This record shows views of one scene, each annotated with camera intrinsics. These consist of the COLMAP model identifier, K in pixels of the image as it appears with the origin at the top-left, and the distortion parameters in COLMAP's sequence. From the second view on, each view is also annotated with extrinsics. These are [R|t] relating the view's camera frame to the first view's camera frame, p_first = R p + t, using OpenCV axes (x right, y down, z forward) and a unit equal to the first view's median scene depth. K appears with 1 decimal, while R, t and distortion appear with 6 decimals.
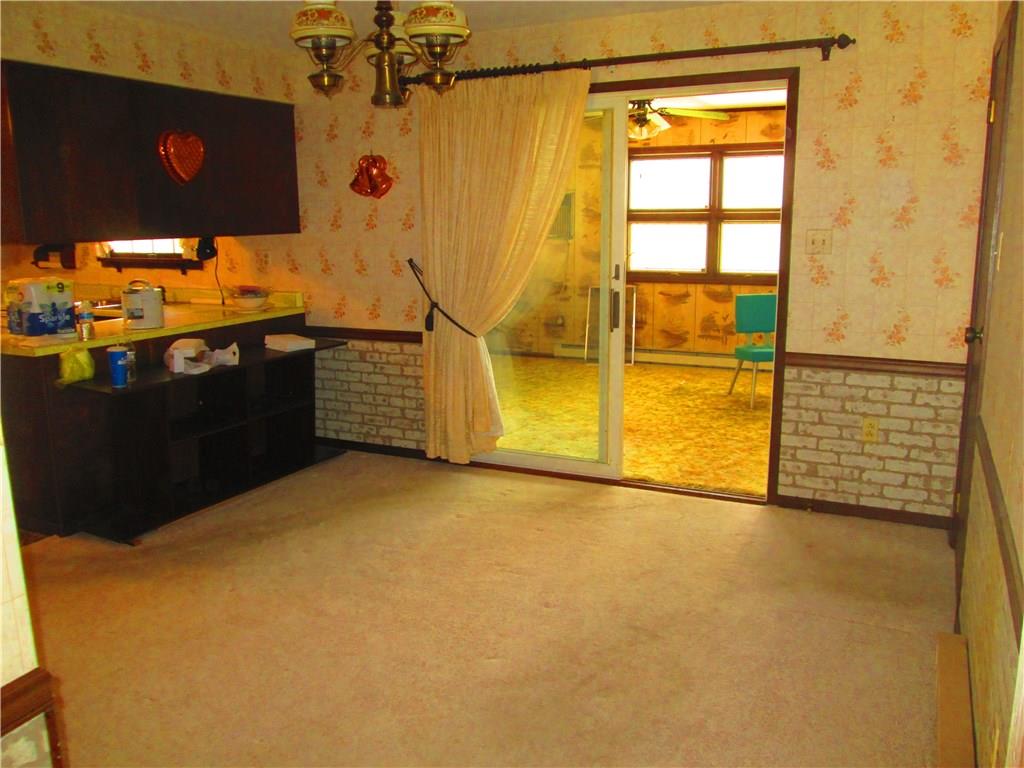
lens RADIAL K [[850.7, 0, 511.3], [0, 850.7, 380.8], [0, 0, 1]] dist [-0.071654, 0.007806]
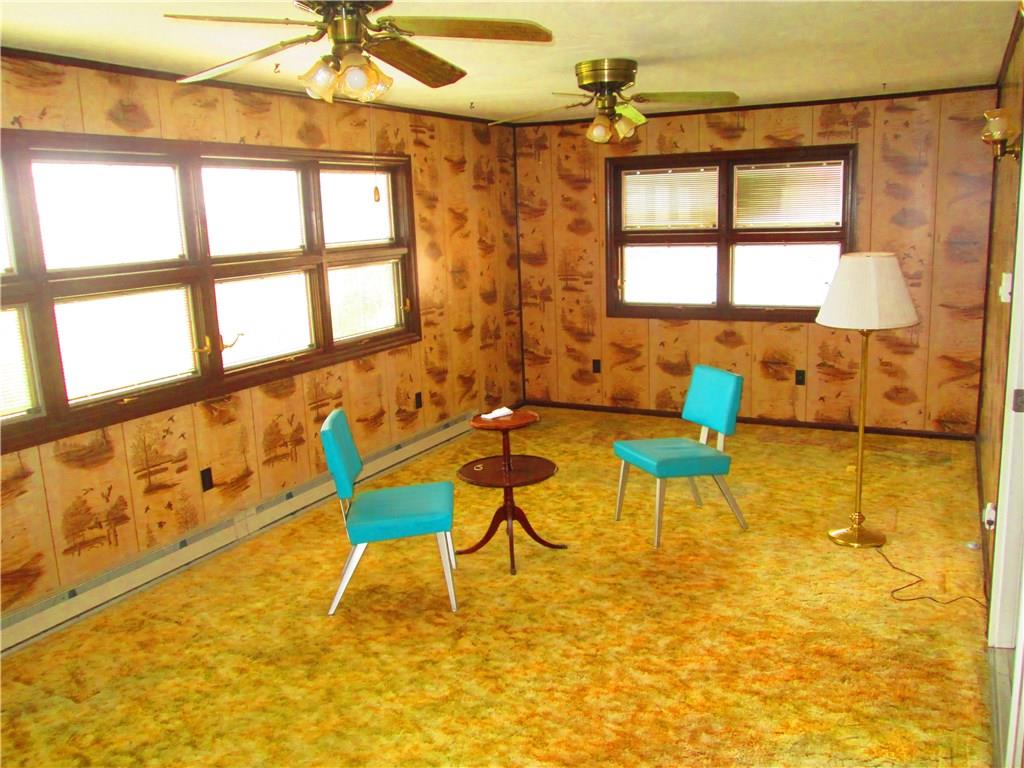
lens RADIAL K [[850.7, 0, 512.6], [0, 850.7, 388.7], [0, 0, 1]] dist [-0.071654, 0.007806]
pose [[0.098647, -0.174936, 0.979626, -0.194256], [0.274340, 0.951059, 0.142209, -0.148297], [-0.956560, 0.254722, 0.141811, 0.761811]]
